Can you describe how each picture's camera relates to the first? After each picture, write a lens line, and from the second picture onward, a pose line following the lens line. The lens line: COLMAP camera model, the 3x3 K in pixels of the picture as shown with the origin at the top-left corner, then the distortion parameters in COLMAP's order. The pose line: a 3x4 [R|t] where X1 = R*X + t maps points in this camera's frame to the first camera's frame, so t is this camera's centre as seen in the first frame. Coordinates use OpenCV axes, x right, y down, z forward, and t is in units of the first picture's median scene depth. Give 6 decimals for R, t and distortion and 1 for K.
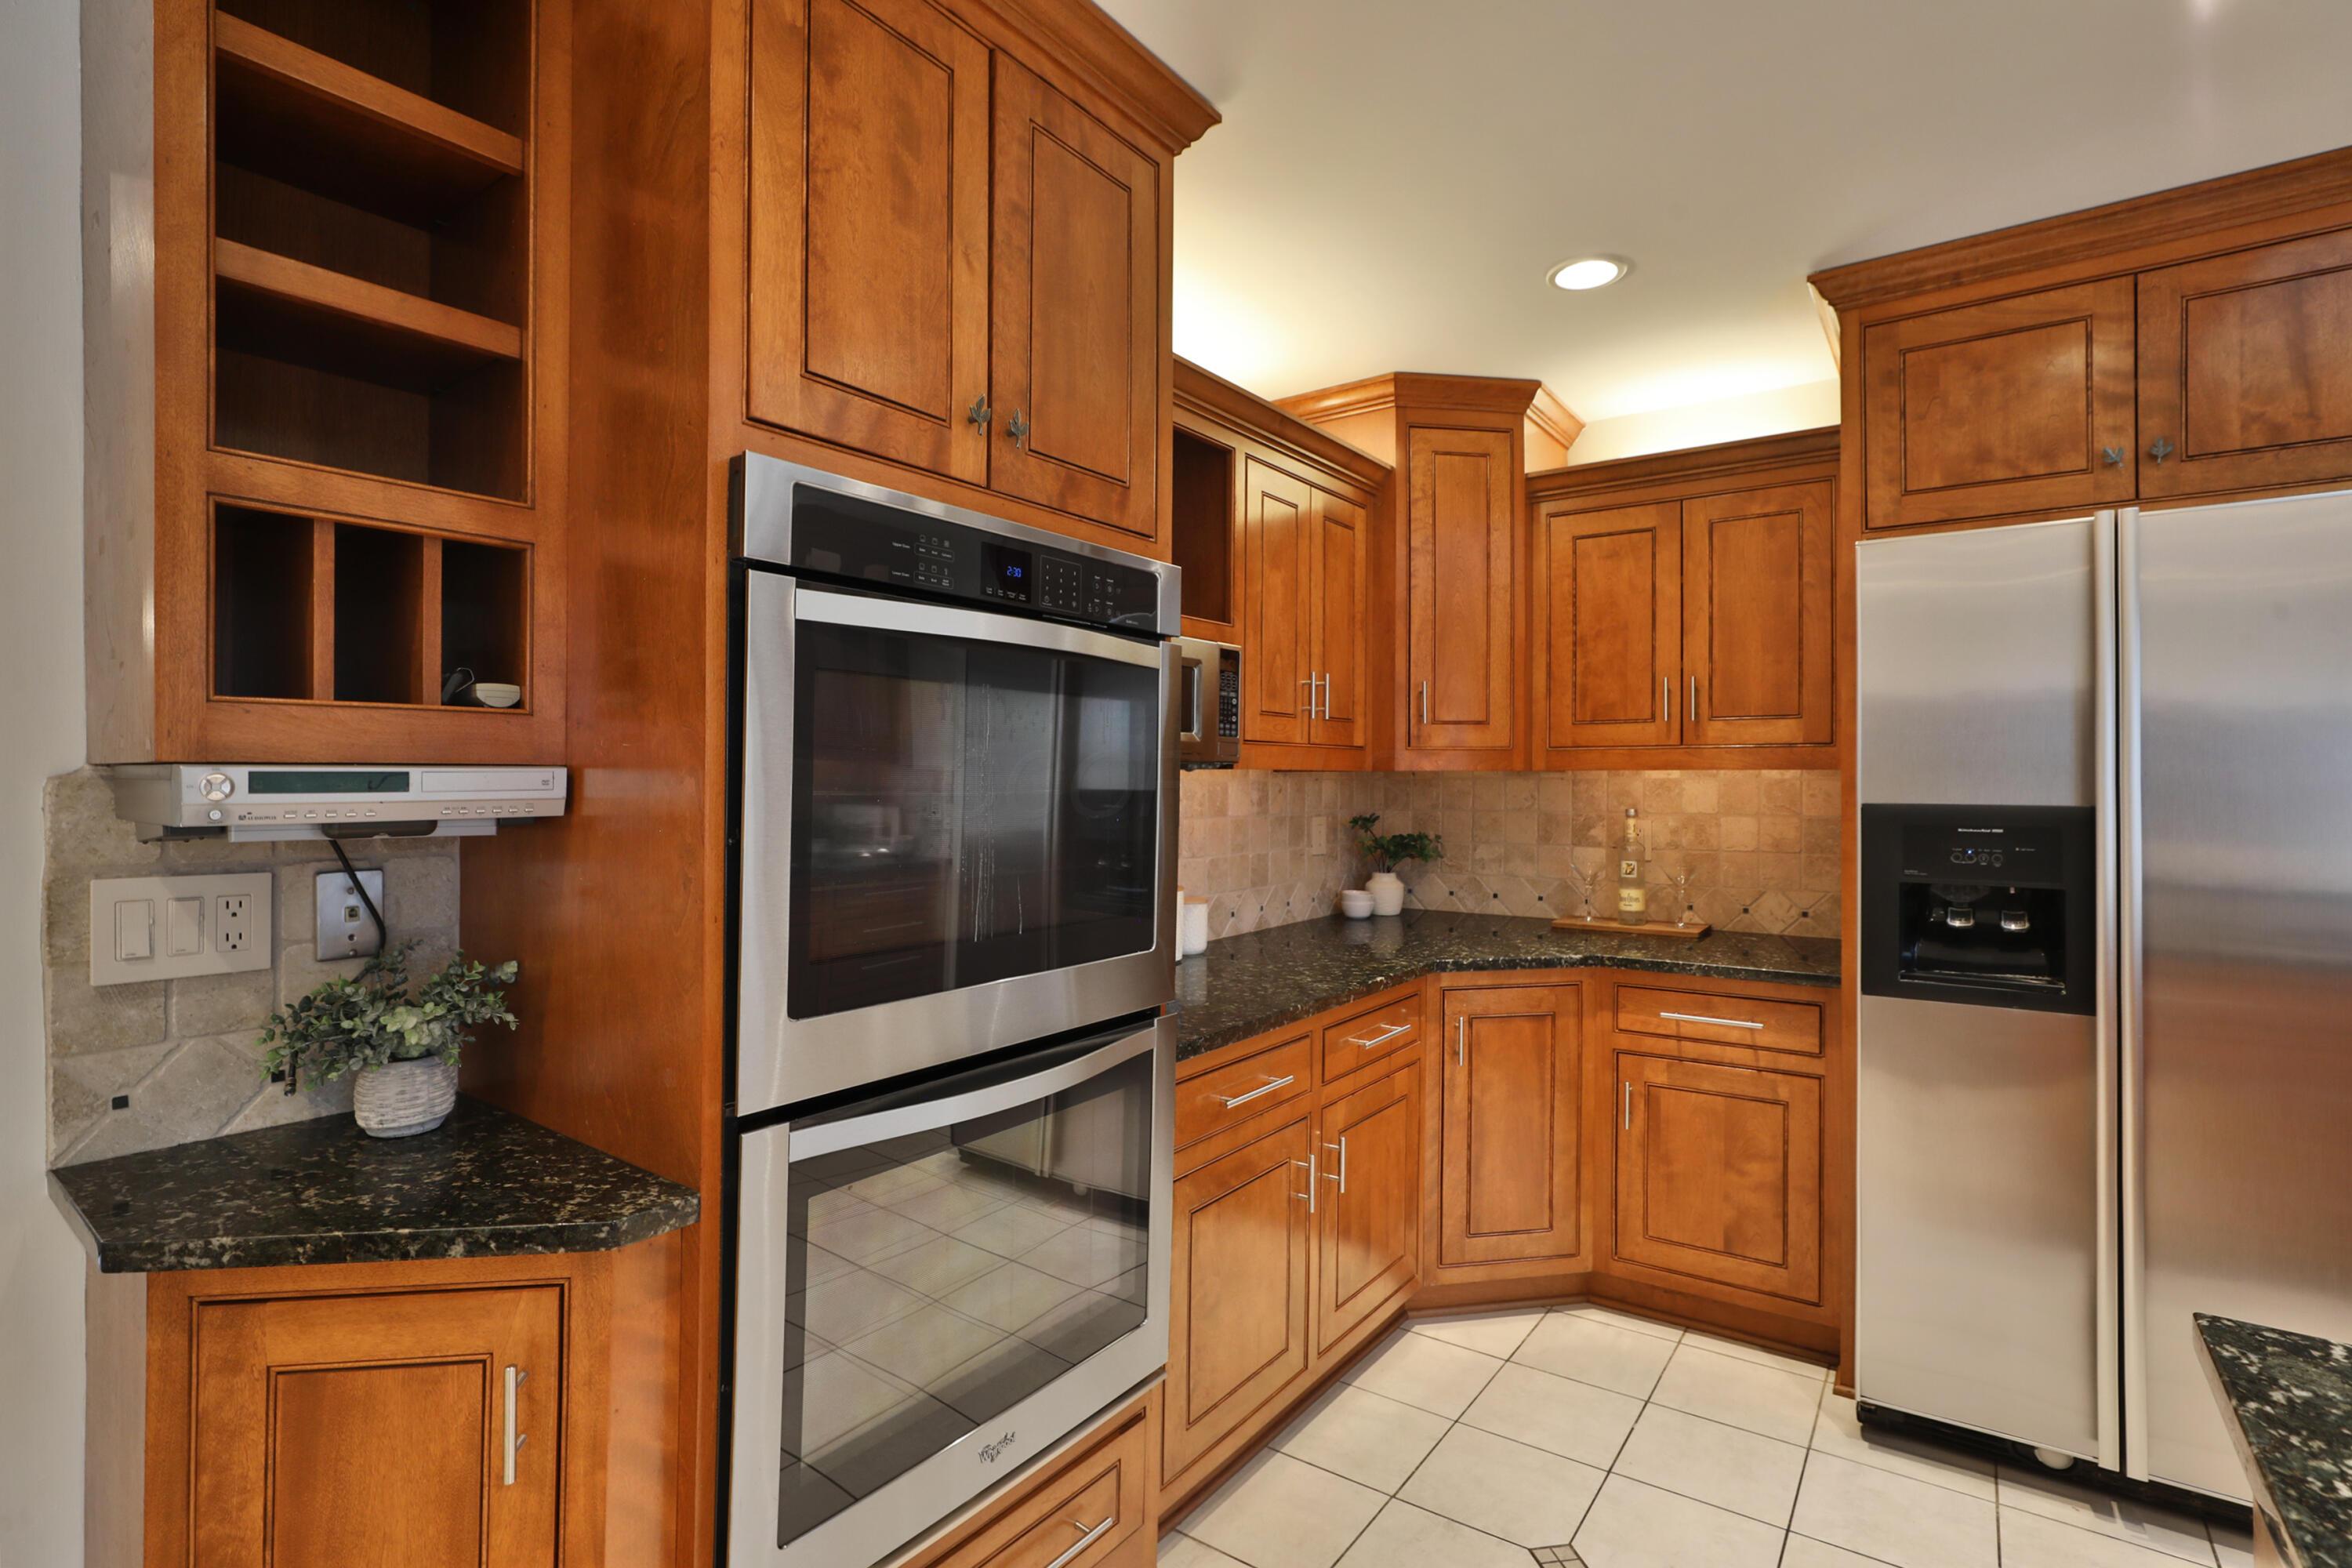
lens RADIAL K [[1108.3, 0, 1159.1], [0, 1108.3, 783.7], [0, 0, 1]] dist [-0.033960, 0.001728]
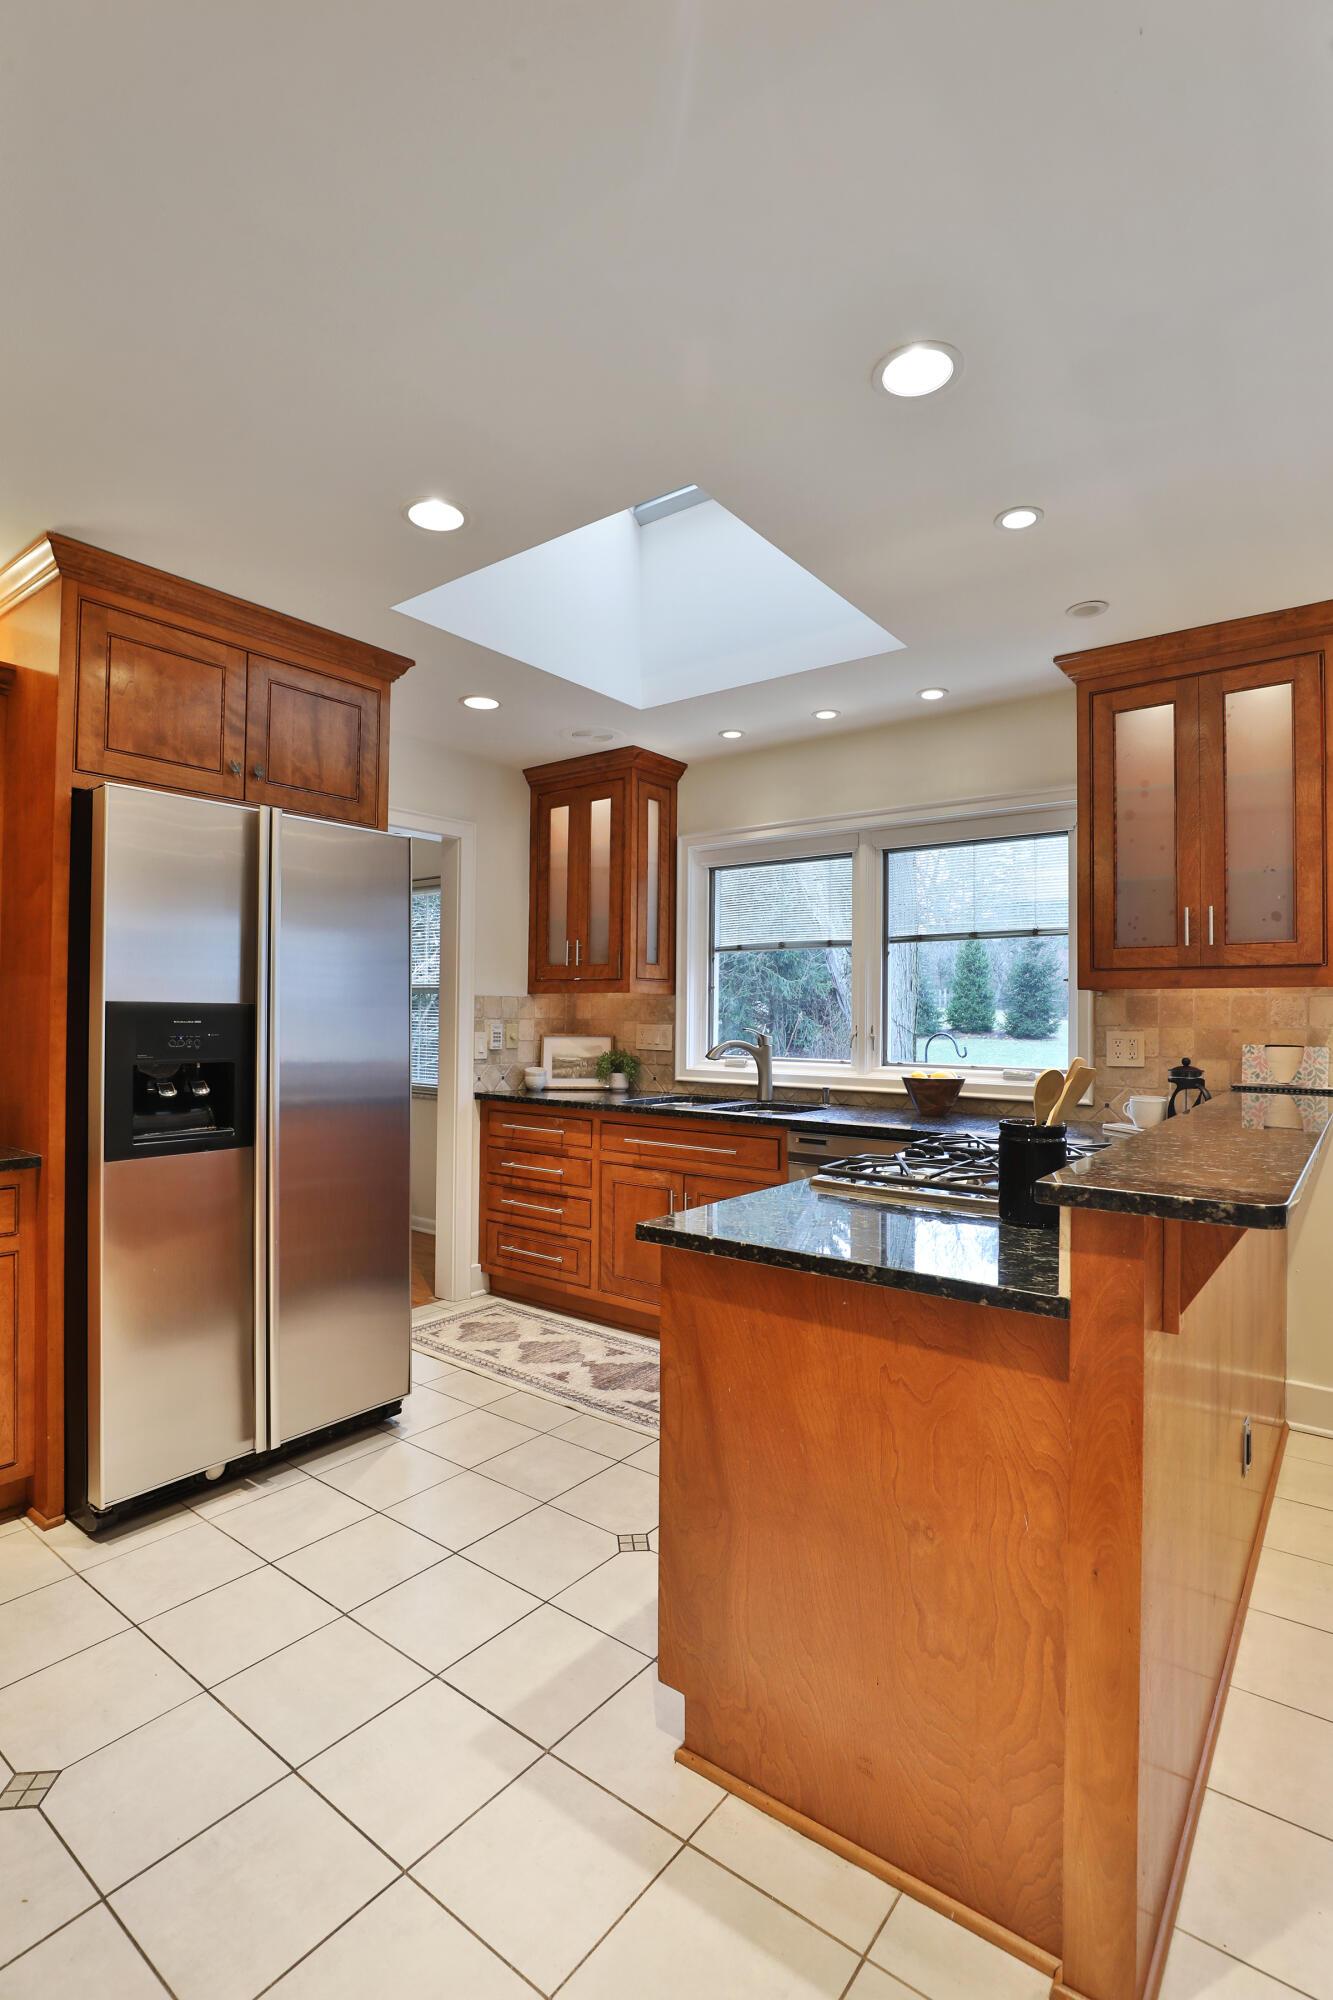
lens RADIAL K [[959.3, 0, 620.8], [0, 959.3, 1002.5], [0, 0, 1]] dist [-0.036966, -0.000380]
pose [[0.020545, 0.010213, 0.999737, -0.405186], [-0.005205, 0.999935, -0.010108, 0.027283], [-0.999775, -0.004996, 0.020596, 0.449690]]
